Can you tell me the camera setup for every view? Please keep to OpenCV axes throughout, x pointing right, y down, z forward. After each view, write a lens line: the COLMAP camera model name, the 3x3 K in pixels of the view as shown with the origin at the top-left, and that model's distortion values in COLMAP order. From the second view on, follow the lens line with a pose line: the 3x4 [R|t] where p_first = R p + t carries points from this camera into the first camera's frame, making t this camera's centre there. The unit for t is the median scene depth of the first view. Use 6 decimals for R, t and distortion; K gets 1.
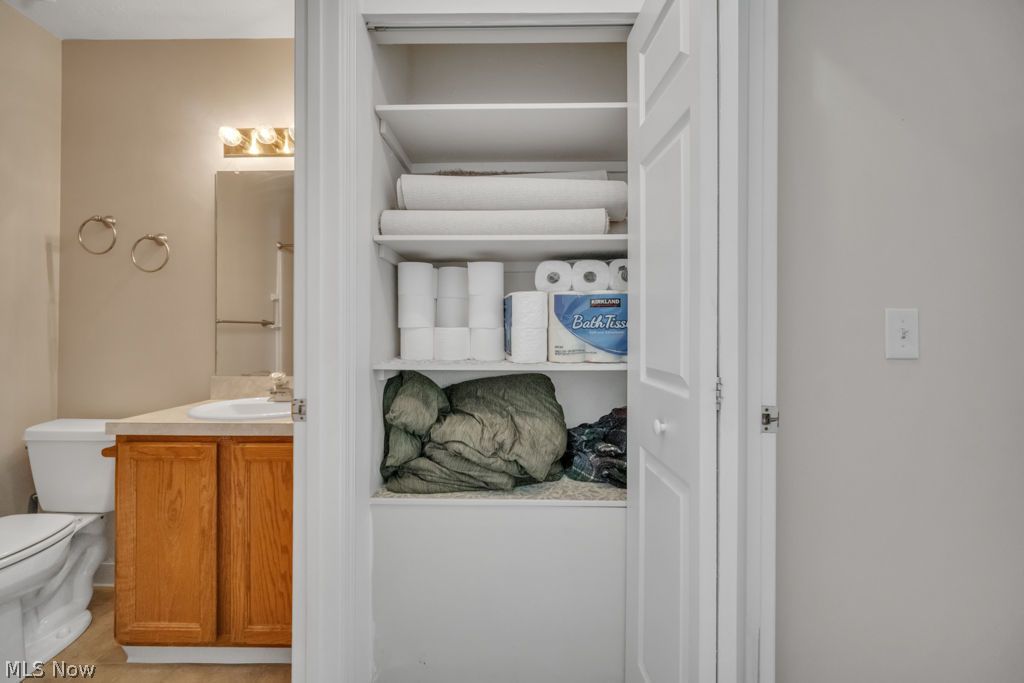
lens RADIAL K [[412.4, 0, 503.3], [0, 412.4, 325.9], [0, 0, 1]] dist [-0.005239, 0.001773]
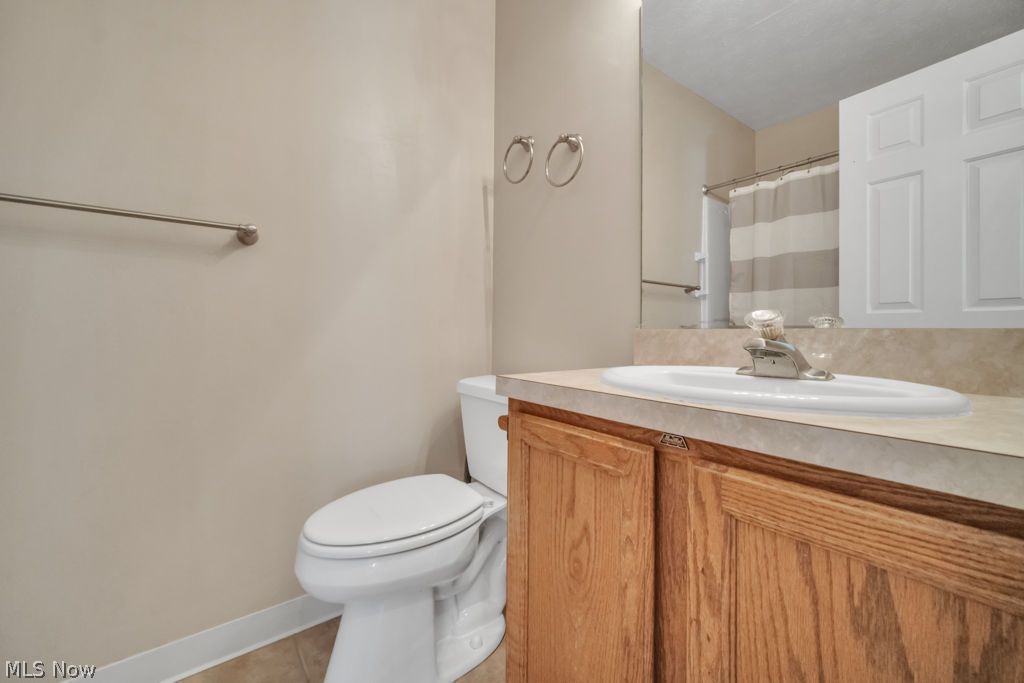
lens RADIAL K [[399.3, 0, 525.3], [0, 399.3, 329.6], [0, 0, 1]] dist [0.002030, 0.000313]
pose [[0.648263, -0.000288, -0.761416, -0.468318], [-0.000754, 0.999999, -0.001020, 0.163999], [0.761416, 0.001236, 0.648262, 0.632008]]
